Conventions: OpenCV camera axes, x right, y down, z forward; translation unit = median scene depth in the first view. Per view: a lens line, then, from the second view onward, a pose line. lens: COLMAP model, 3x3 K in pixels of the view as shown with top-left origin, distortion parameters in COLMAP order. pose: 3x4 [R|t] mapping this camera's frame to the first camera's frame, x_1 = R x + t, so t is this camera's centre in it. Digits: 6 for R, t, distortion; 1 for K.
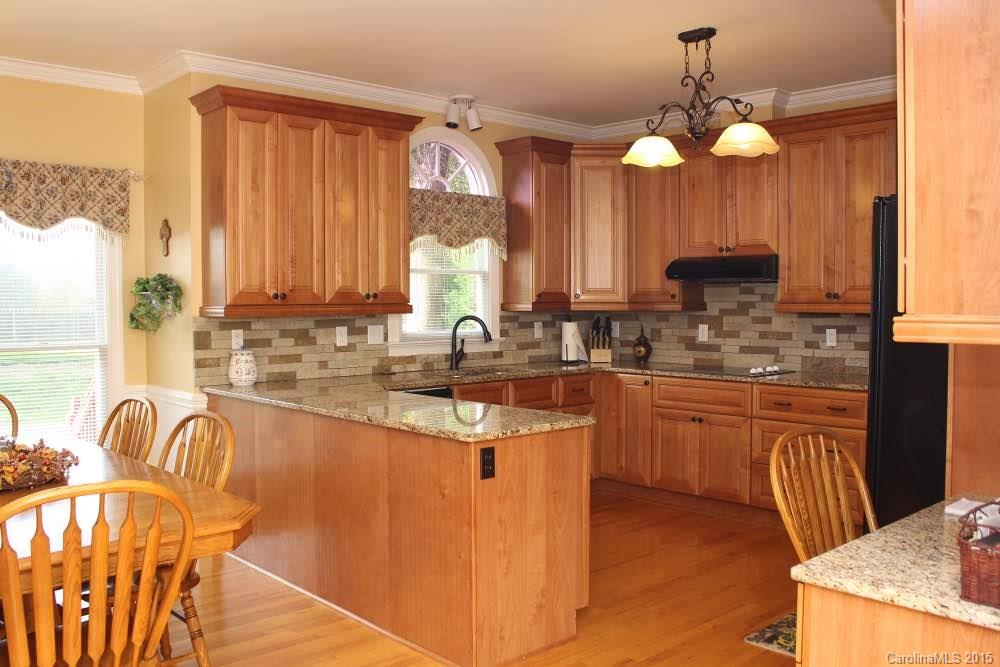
lens RADIAL K [[863.6, 0, 448.6], [0, 863.6, 334.3], [0, 0, 1]] dist [-0.146971, 0.135055]
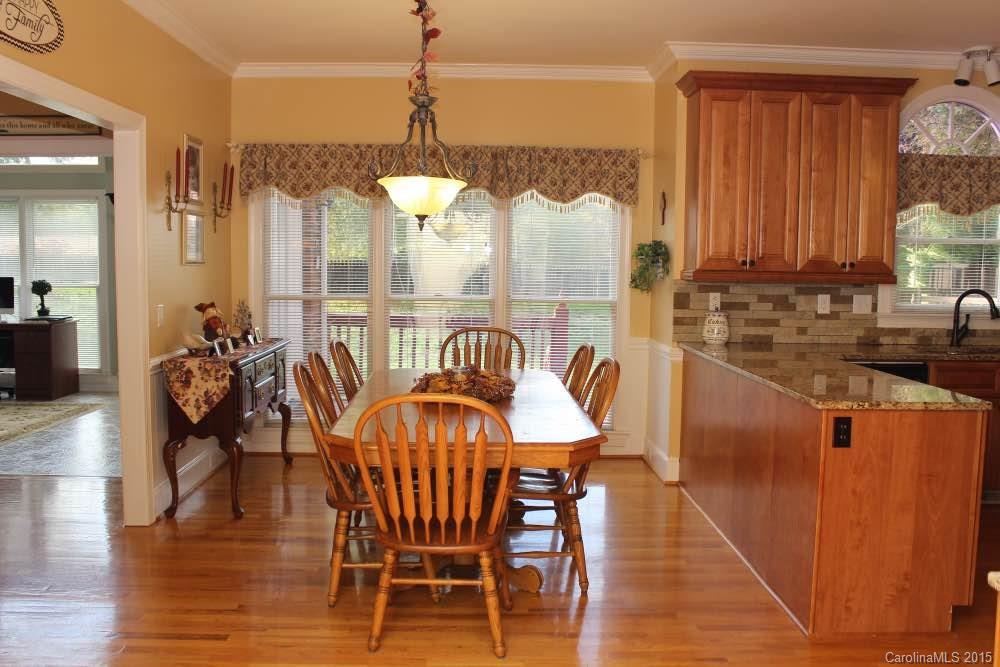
lens RADIAL K [[845.7, 0, 477.2], [0, 845.7, 330.5], [0, 0, 1]] dist [-0.154746, 0.120043]
pose [[0.762210, 0.067924, -0.643757, 0.208336], [-0.042488, 0.997585, 0.054951, -0.002990], [0.645934, -0.014532, 0.763255, -0.008933]]
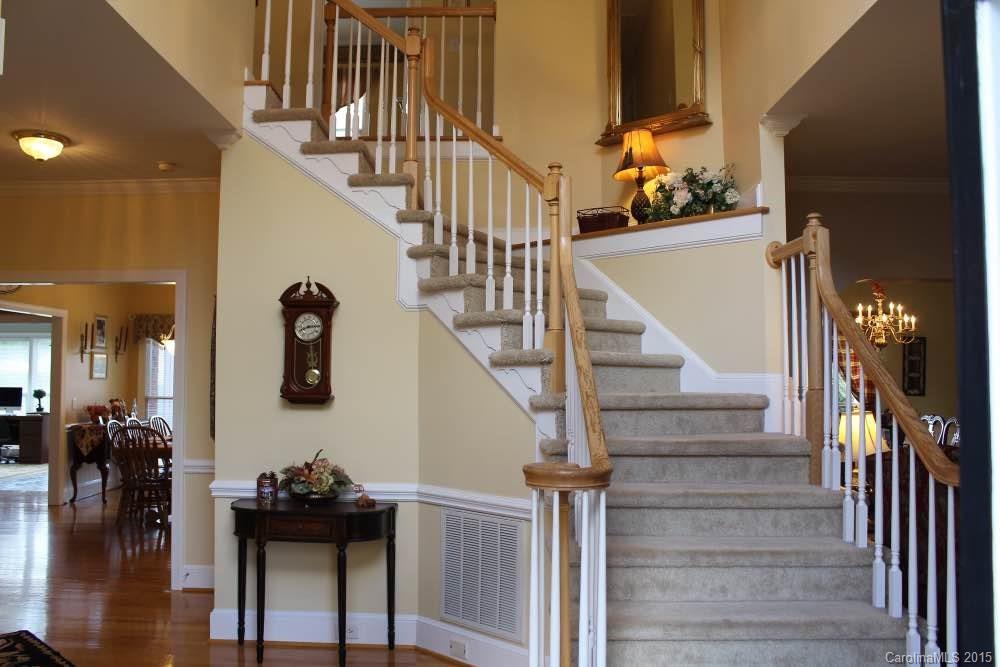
lens RADIAL K [[845.7, 0, 477.2], [0, 845.7, 330.5], [0, 0, 1]] dist [-0.154746, 0.120043]
pose [[0.728951, -0.028519, -0.683972, 1.269338], [-0.035717, 0.996187, -0.079603, -0.005488], [0.683634, 0.082456, 0.725152, -0.267325]]
